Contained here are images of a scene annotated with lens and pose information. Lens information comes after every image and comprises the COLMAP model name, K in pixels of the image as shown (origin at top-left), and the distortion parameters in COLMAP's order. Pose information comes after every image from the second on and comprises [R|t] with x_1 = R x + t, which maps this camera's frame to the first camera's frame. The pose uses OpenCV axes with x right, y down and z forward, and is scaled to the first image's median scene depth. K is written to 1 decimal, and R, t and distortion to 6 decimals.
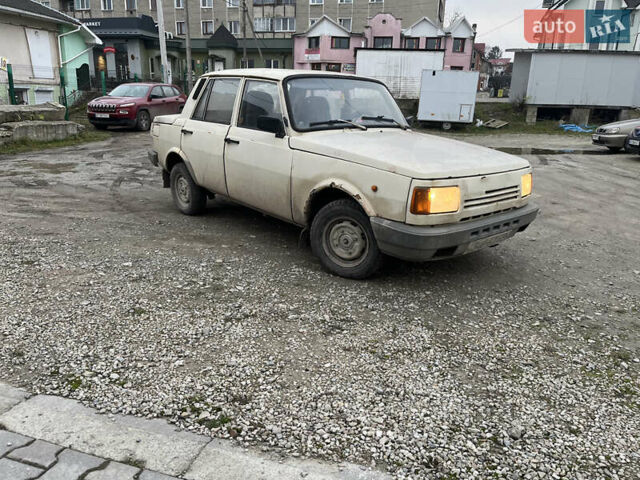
lens RADIAL K [[484.4, 0, 319.5], [0, 484.4, 242.8], [0, 0, 1]] dist [0.062126, -0.086411]
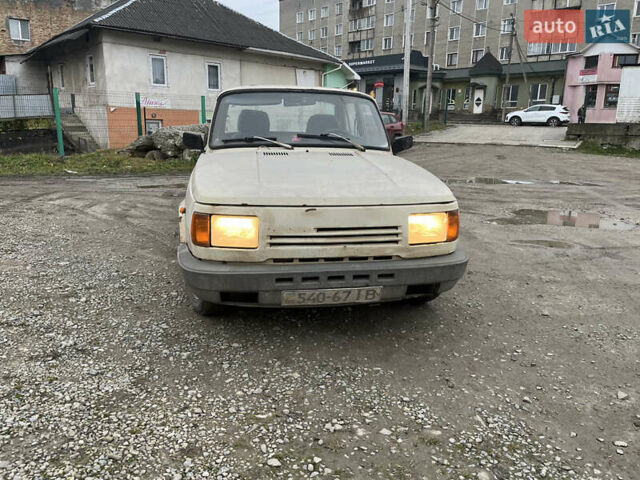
lens RADIAL K [[484.4, 0, 319.1], [0, 484.4, 245.0], [0, 0, 1]] dist [0.062126, -0.086411]
pose [[0.853993, 0.112907, -0.507885, 0.533299], [-0.139331, 0.990145, -0.014164, -0.050720], [0.501281, 0.082860, 0.861308, 0.261365]]
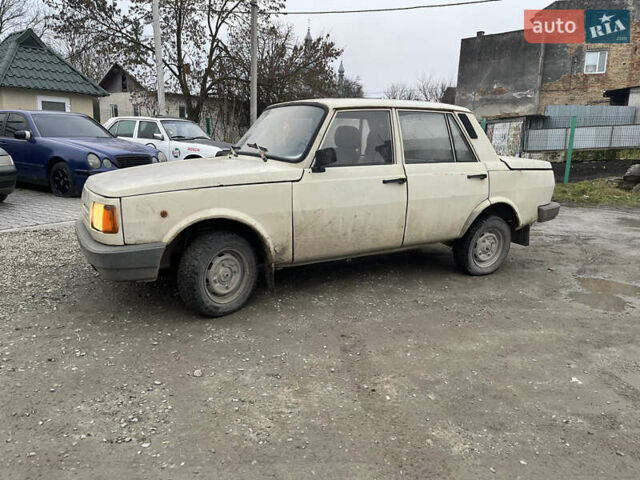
lens RADIAL K [[484.4, 0, 315.1], [0, 484.4, 240.9], [0, 0, 1]] dist [0.062126, -0.086411]
pose [[-0.208436, 0.161769, -0.964565, 0.937997], [-0.301090, 0.927716, 0.220652, -0.303488], [0.930537, 0.336412, -0.144663, 1.210607]]
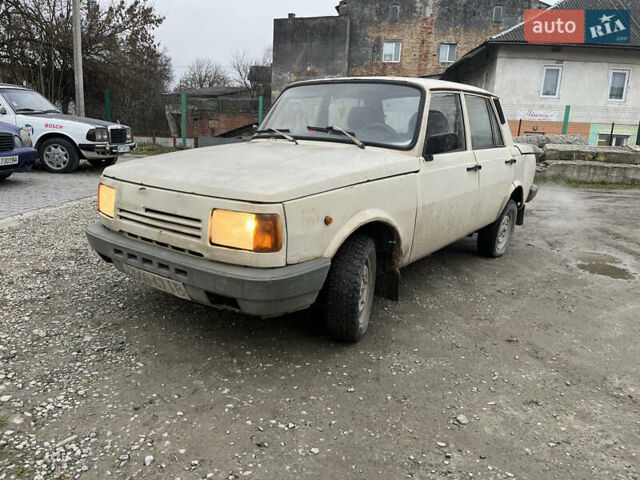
lens RADIAL K [[484.4, 0, 319.6], [0, 484.4, 236.9], [0, 0, 1]] dist [0.062126, -0.086411]
pose [[0.199626, 0.196727, -0.959921, 0.826691], [-0.306952, 0.942887, 0.129402, -0.178480], [0.930554, 0.268817, 0.248611, 0.788140]]
